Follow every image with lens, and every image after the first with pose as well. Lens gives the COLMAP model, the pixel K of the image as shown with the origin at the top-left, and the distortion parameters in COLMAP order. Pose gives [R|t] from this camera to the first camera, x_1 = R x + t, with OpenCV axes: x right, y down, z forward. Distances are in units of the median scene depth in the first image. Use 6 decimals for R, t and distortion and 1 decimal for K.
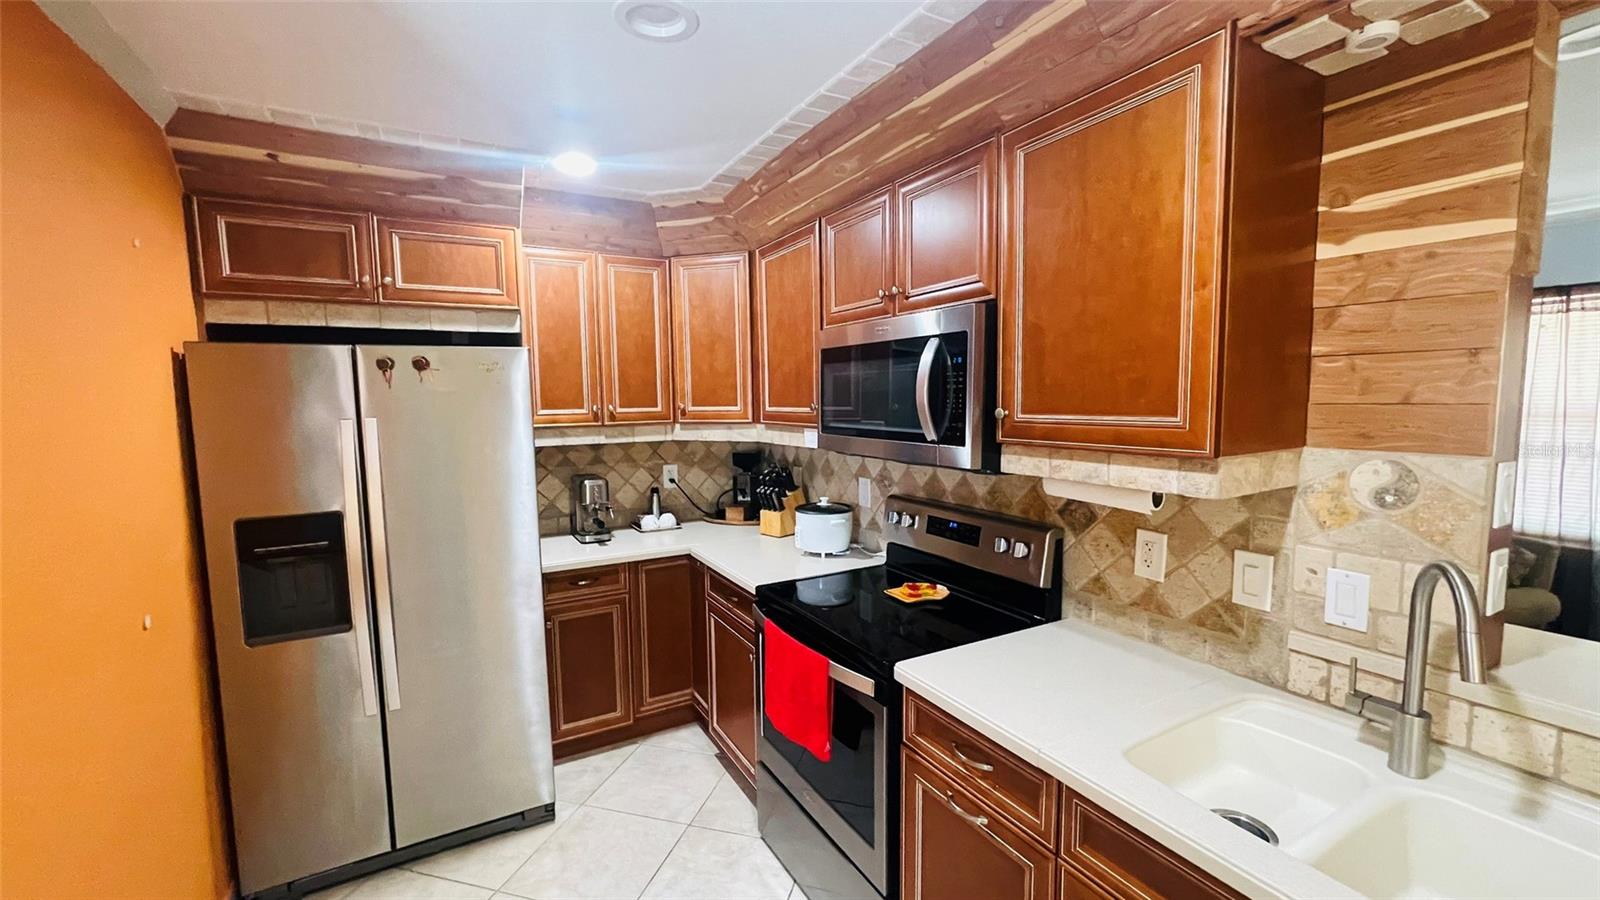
lens RADIAL K [[644.3, 0, 796.0], [0, 644.3, 453.9], [0, 0, 1]] dist [-0.000669, 0.000060]
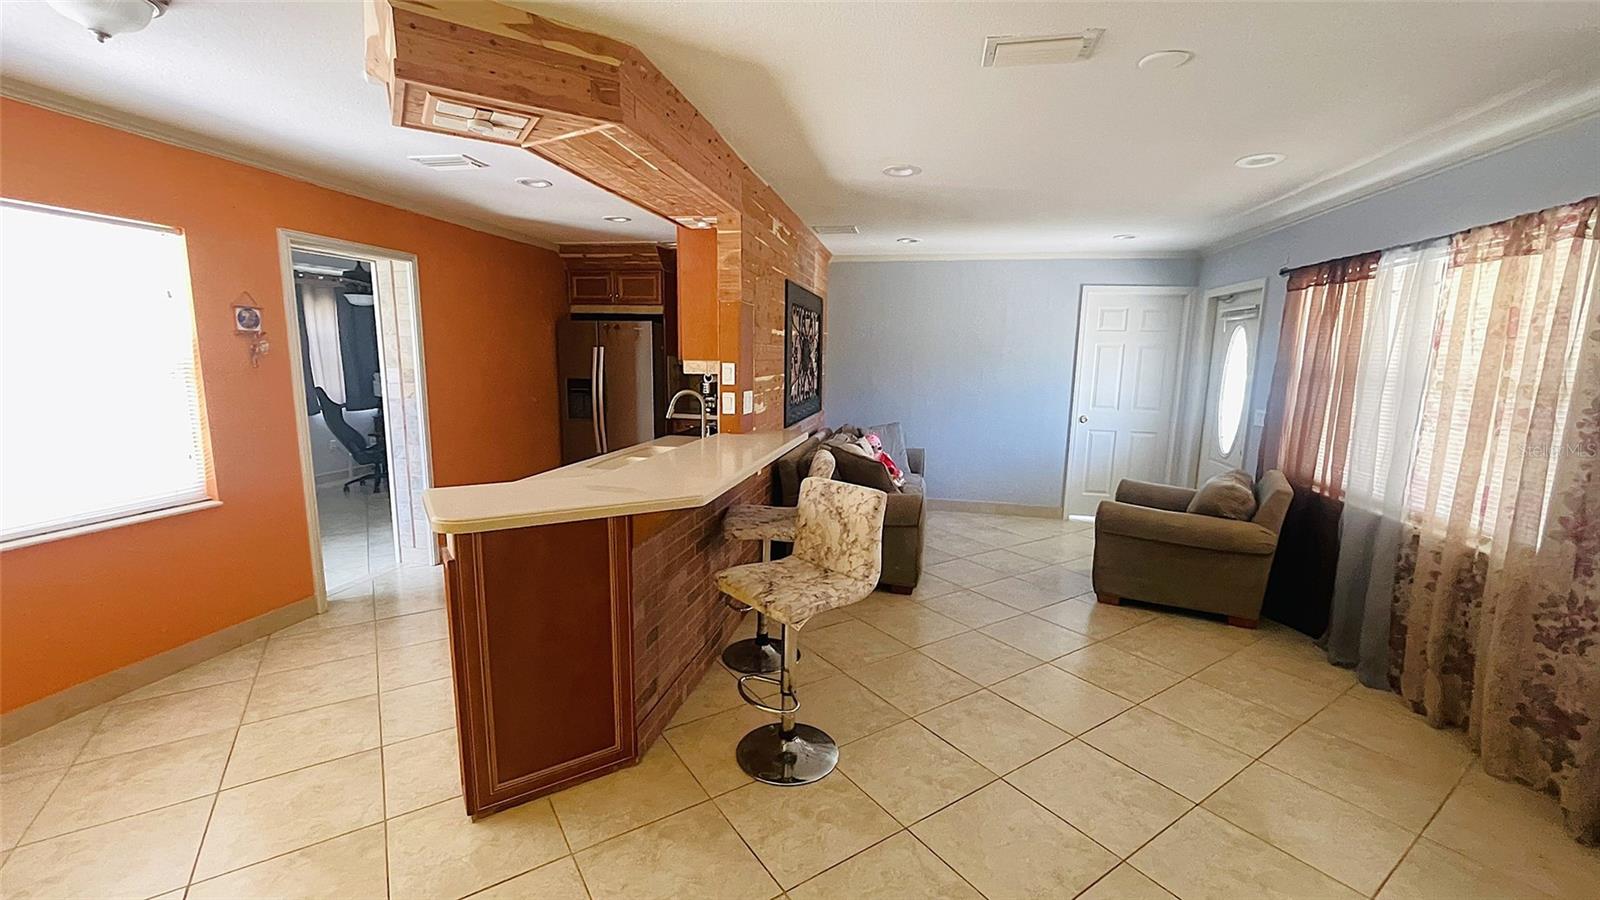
lens RADIAL K [[644.3, 0, 796.0], [0, 644.3, 453.9], [0, 0, 1]] dist [-0.000669, 0.000060]
pose [[0.763409, 0.128747, -0.632954, 1.604548], [-0.086540, 0.991486, 0.097299, 0.054576], [0.640092, -0.019504, 0.768051, -0.553403]]
